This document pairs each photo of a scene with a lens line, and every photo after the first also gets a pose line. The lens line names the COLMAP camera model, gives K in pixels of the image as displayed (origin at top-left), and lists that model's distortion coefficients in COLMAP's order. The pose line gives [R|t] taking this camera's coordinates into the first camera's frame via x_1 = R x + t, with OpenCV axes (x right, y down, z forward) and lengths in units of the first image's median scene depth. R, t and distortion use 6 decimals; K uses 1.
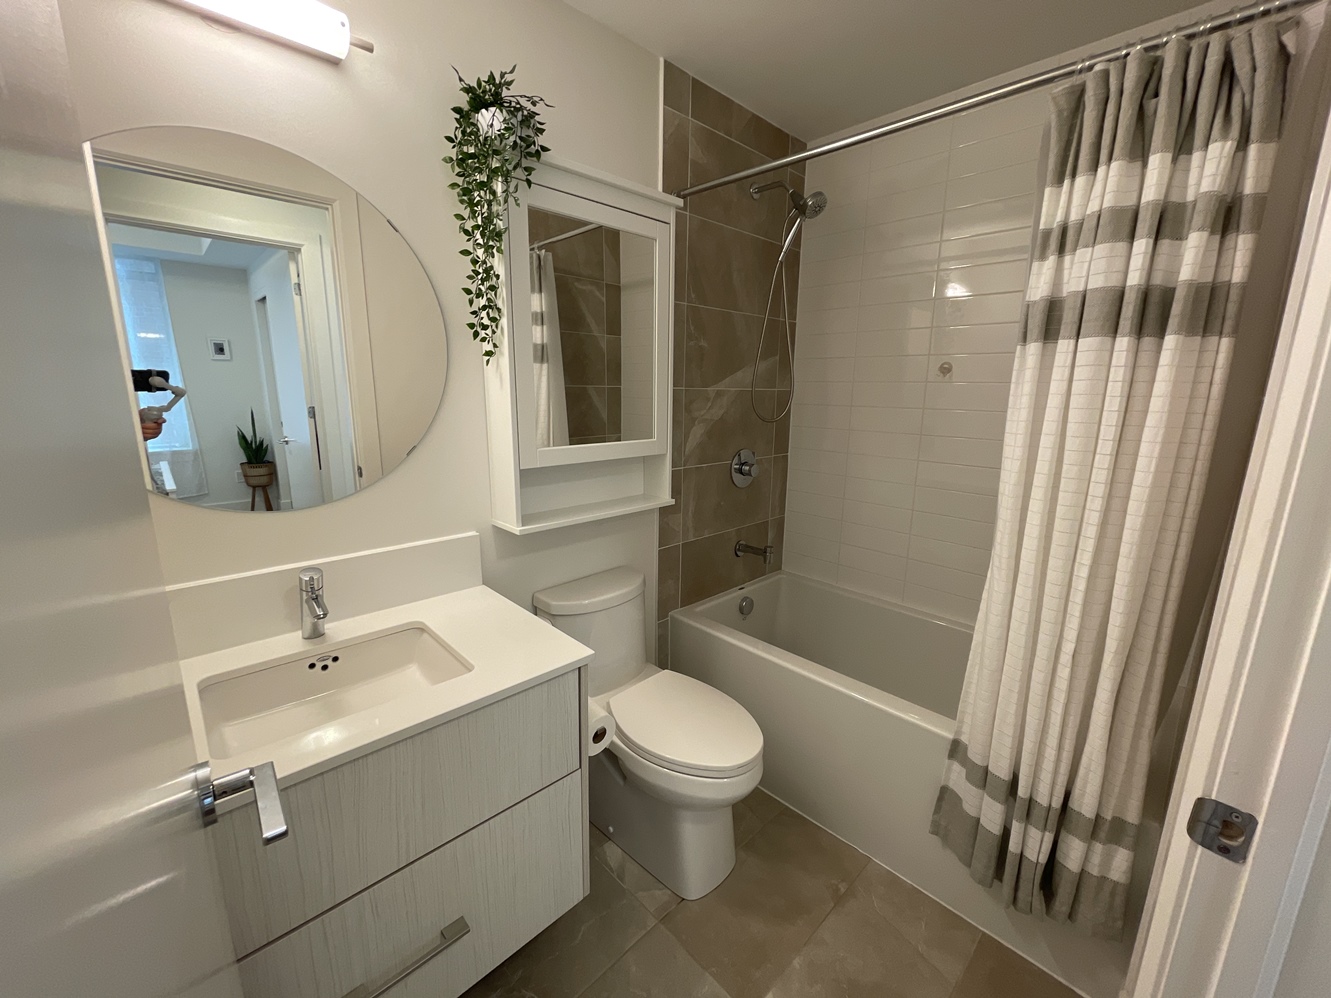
lens RADIAL K [[538.0, 0, 668.1], [0, 538.0, 496.2], [0, 0, 1]] dist [-0.002750, -0.000172]
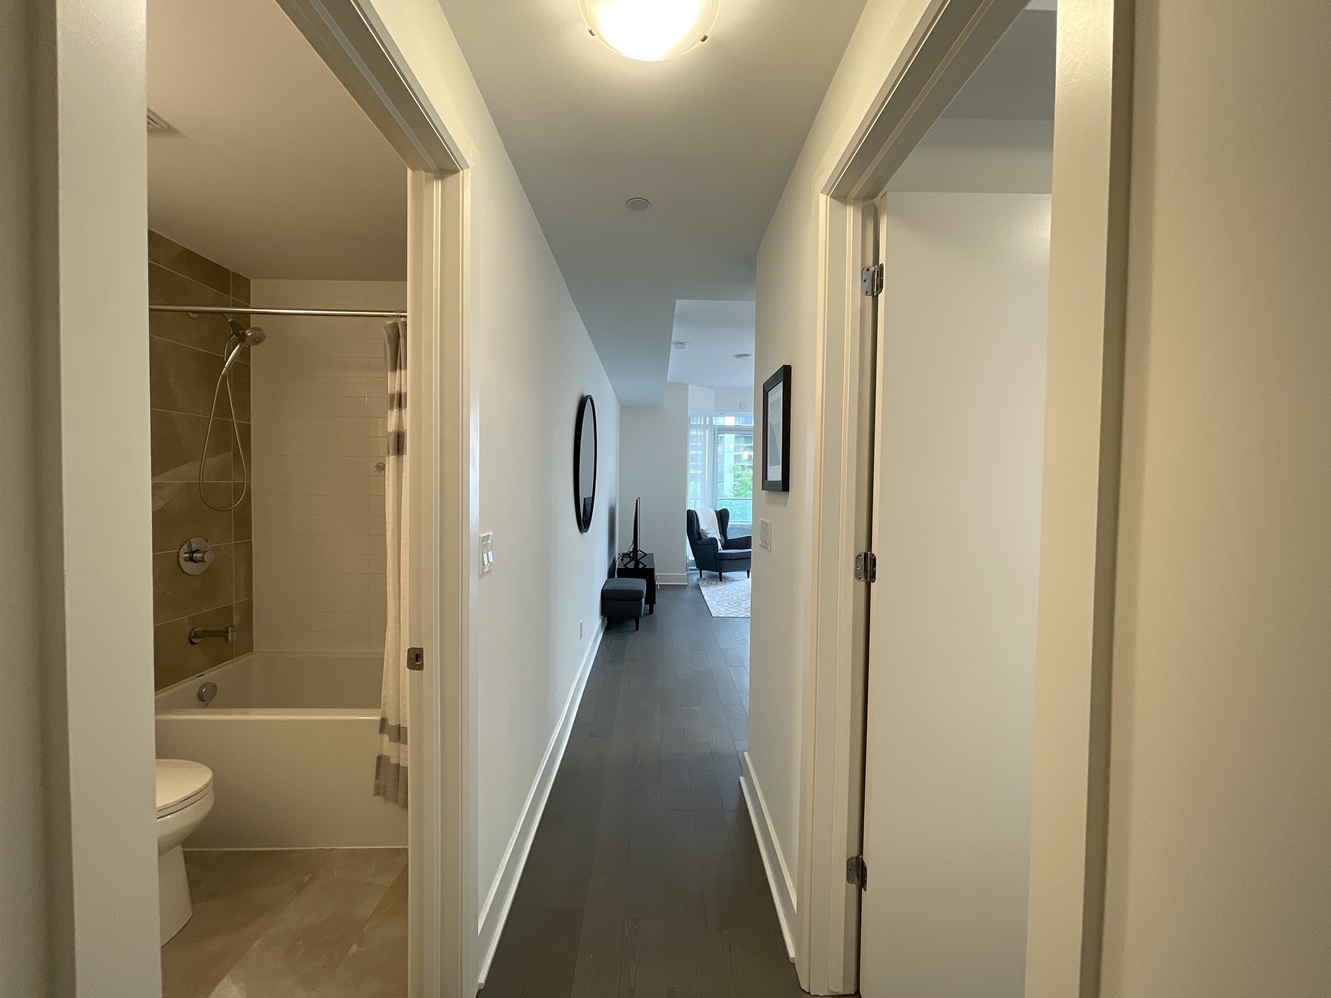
lens RADIAL K [[538.0, 0, 668.1], [0, 538.0, 496.2], [0, 0, 1]] dist [-0.002750, -0.000172]
pose [[0.682547, -0.024366, 0.730436, 0.008750], [0.143472, 0.984464, -0.101226, 0.072169], [-0.716621, 0.173889, 0.675438, -0.387608]]
